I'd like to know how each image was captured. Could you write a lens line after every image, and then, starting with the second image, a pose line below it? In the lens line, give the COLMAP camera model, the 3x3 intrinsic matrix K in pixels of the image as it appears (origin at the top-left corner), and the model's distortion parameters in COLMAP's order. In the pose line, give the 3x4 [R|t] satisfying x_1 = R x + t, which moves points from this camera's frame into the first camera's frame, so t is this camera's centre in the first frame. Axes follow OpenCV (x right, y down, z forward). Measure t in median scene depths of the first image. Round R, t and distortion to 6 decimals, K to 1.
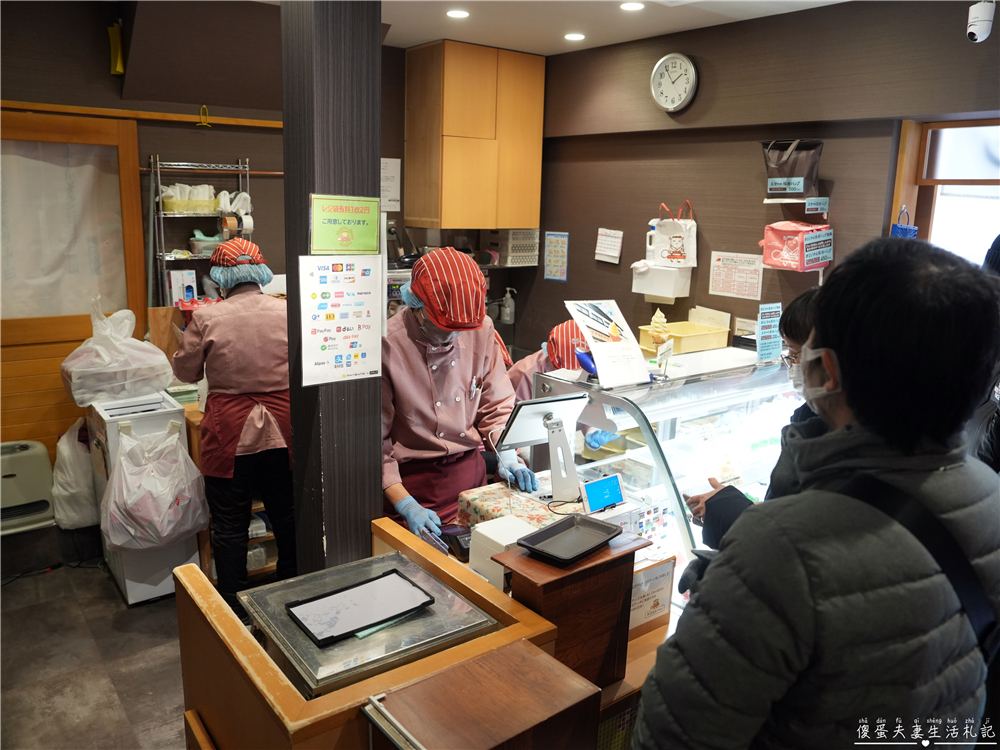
lens RADIAL K [[760.9, 0, 500.0], [0, 760.9, 375.0], [0, 0, 1]] dist [-0.036499, -0.003496]
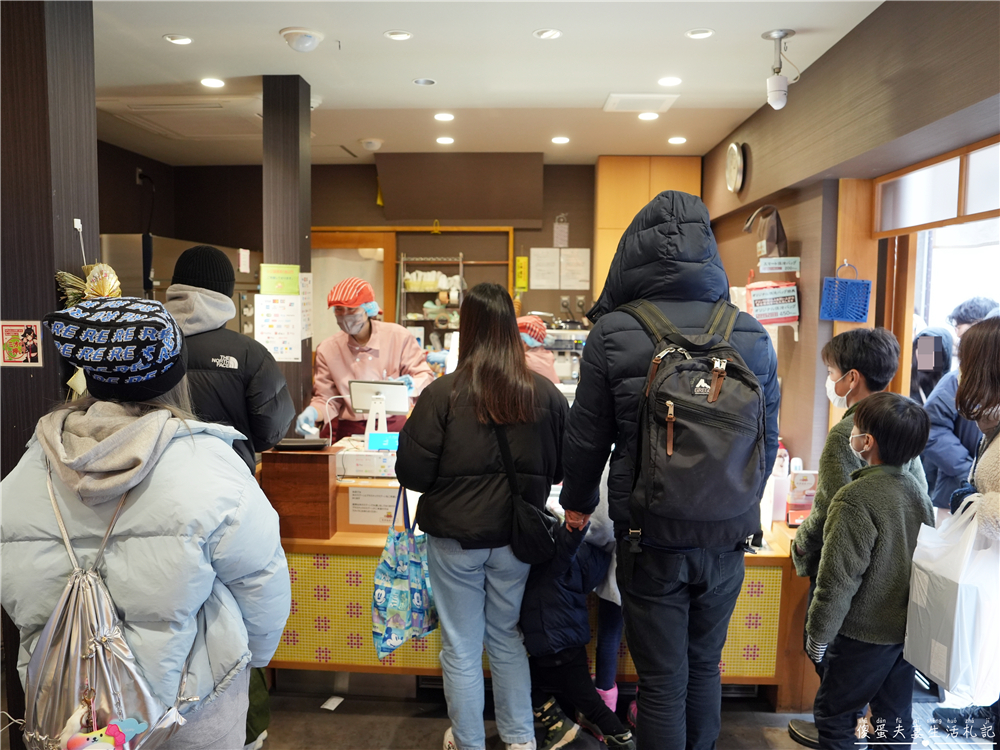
lens RADIAL K [[760.9, 0, 500.0], [0, 760.9, 375.0], [0, 0, 1]] dist [-0.036499, -0.003496]
pose [[0.763824, 0.047774, -0.643654, 0.822044], [-0.131632, 0.987827, -0.082889, 0.072319], [0.631859, 0.148038, 0.760814, -0.048148]]
